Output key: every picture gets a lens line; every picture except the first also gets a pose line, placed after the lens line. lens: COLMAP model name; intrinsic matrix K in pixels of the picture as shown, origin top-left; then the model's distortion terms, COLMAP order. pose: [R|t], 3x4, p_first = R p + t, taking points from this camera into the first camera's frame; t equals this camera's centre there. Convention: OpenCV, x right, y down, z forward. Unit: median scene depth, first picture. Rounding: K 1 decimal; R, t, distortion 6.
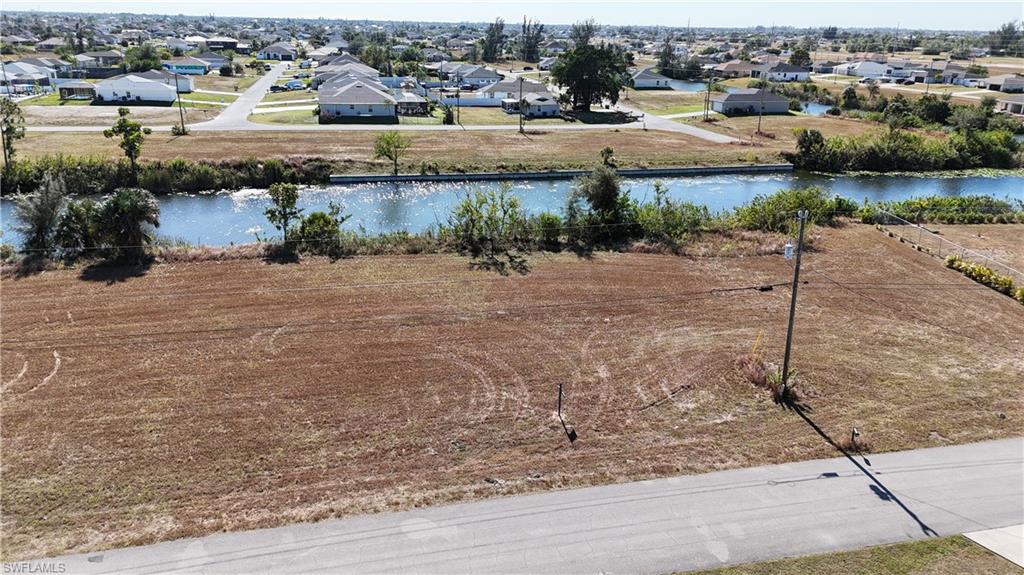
lens RADIAL K [[743.8, 0, 512.0], [0, 743.8, 287.5], [0, 0, 1]] dist [0.089582, -0.099166]
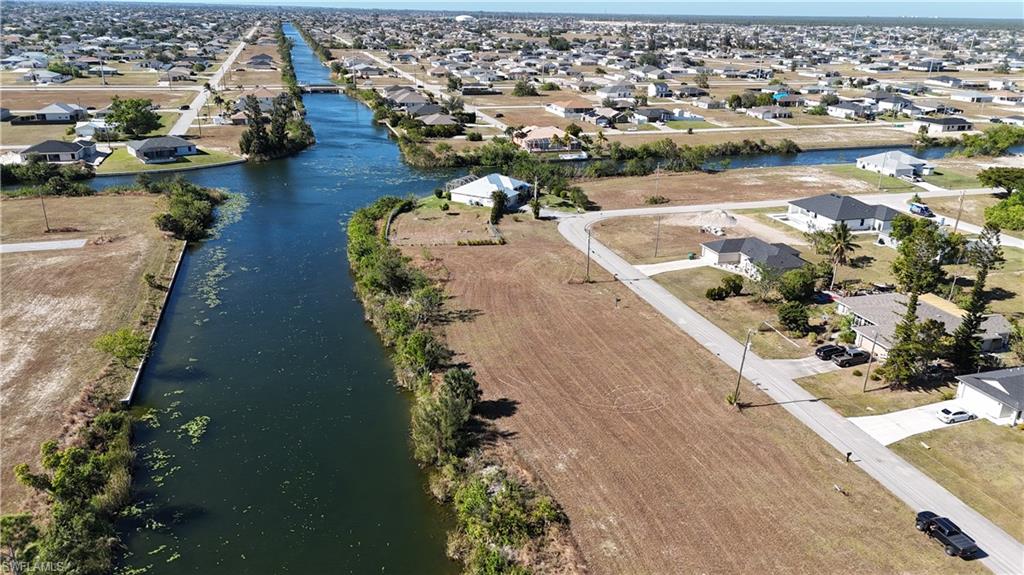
lens RADIAL K [[746.5, 0, 512.0], [0, 746.5, 287.5], [0, 0, 1]] dist [0.048534, -0.026171]
pose [[-0.069915, -0.365071, 0.928351, -1.033061], [0.312535, 0.875758, 0.367926, -0.443541], [-0.947330, 0.315865, 0.052869, 0.449032]]
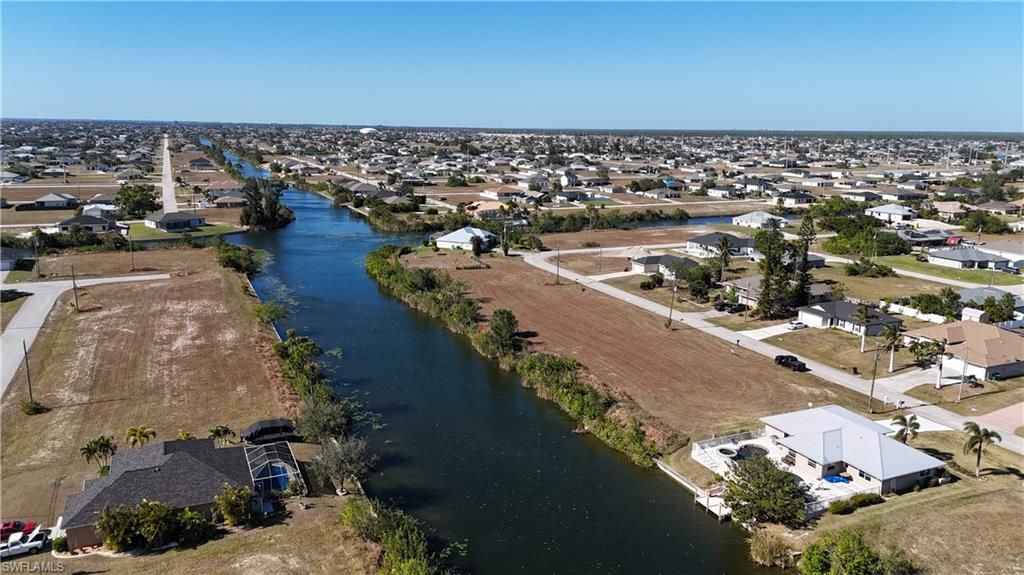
lens RADIAL K [[743.8, 0, 512.0], [0, 743.8, 287.5], [0, 0, 1]] dist [0.089582, -0.099166]
pose [[-0.203405, -0.227673, 0.952256, -1.552539], [0.308990, 0.907959, 0.283083, -0.481002], [-0.929060, 0.351818, -0.114335, 0.702510]]
